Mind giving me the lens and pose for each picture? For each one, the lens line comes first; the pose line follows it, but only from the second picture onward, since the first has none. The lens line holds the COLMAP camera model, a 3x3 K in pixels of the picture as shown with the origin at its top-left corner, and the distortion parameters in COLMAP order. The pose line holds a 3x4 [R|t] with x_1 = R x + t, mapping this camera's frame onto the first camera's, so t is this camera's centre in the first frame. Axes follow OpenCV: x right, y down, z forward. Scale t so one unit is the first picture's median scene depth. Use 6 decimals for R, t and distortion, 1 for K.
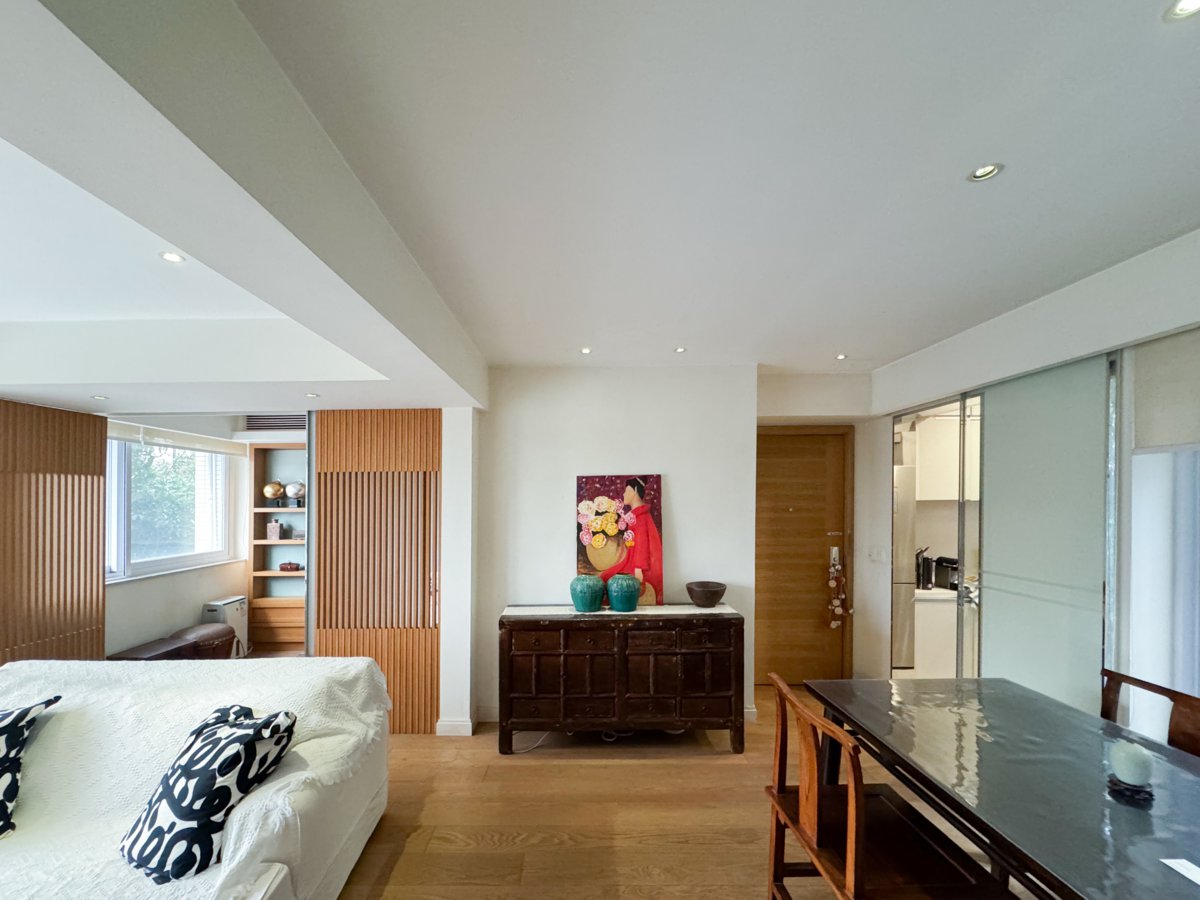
lens RADIAL K [[483.5, 0, 583.5], [0, 483.5, 498.3], [0, 0, 1]] dist [0.000469, 0.000073]
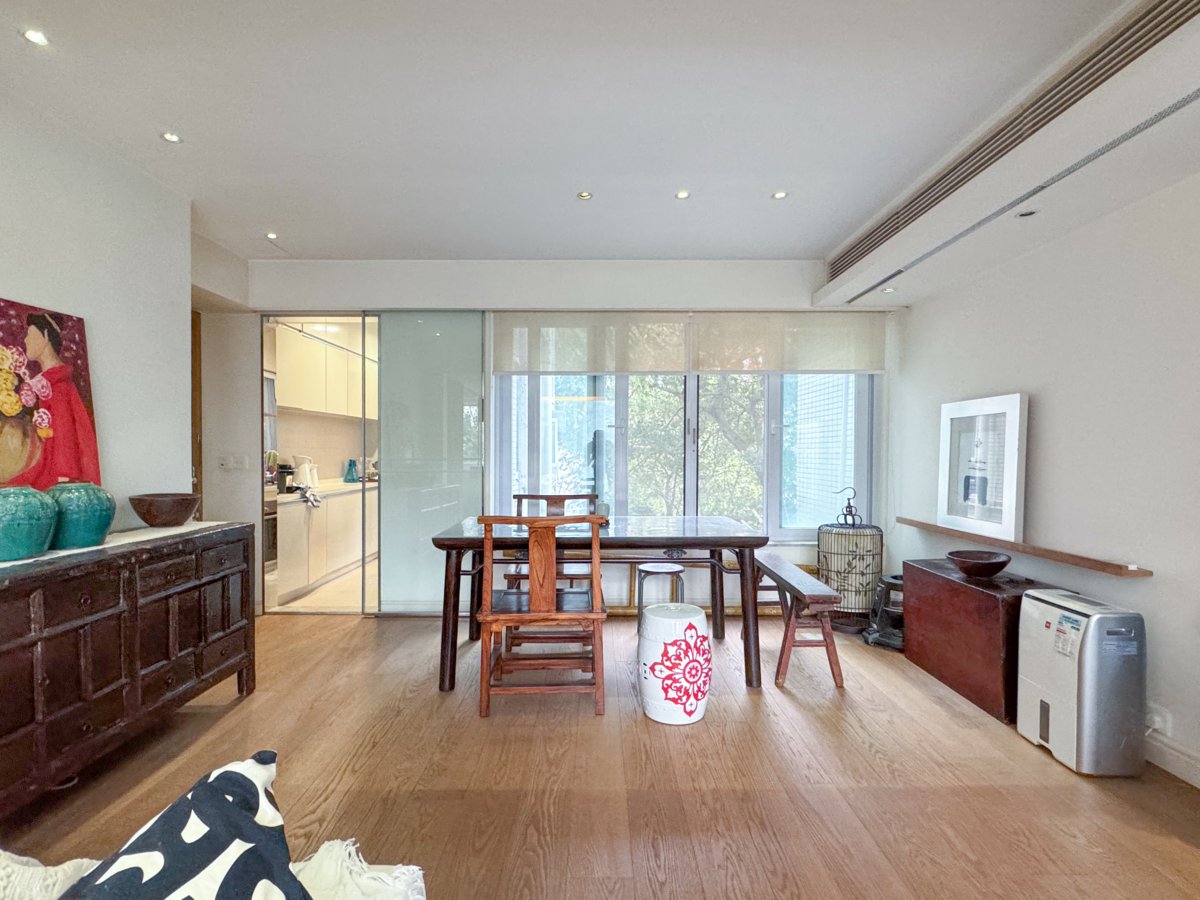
lens RADIAL K [[566.5, 0, 600.0], [0, 566.5, 450.0], [0, 0, 1]] dist [-0.000114, -0.000232]
pose [[-0.002044, 0.002935, 0.999994, -0.539875], [-0.002847, 0.999992, -0.002941, 0.113048], [-0.999994, -0.002853, -0.002035, 0.378251]]
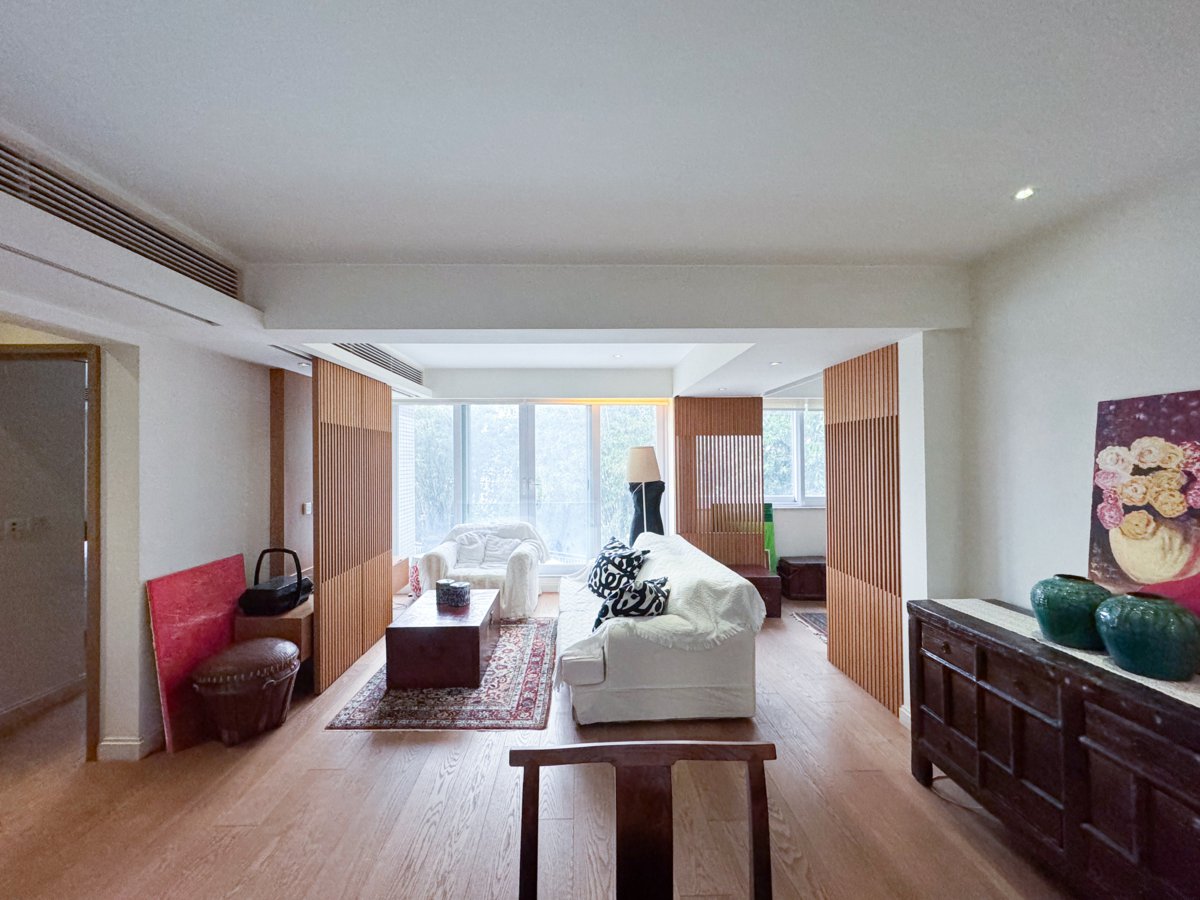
lens RADIAL K [[487.0, 0, 608.1], [0, 487.0, 445.8], [0, 0, 1]] dist [0.000291, 0.000104]
pose [[0.060627, -0.017755, -0.998003, 0.511055], [0.006548, 0.999827, -0.017390, 0.010325], [0.998139, -0.005481, 0.060732, 0.411150]]
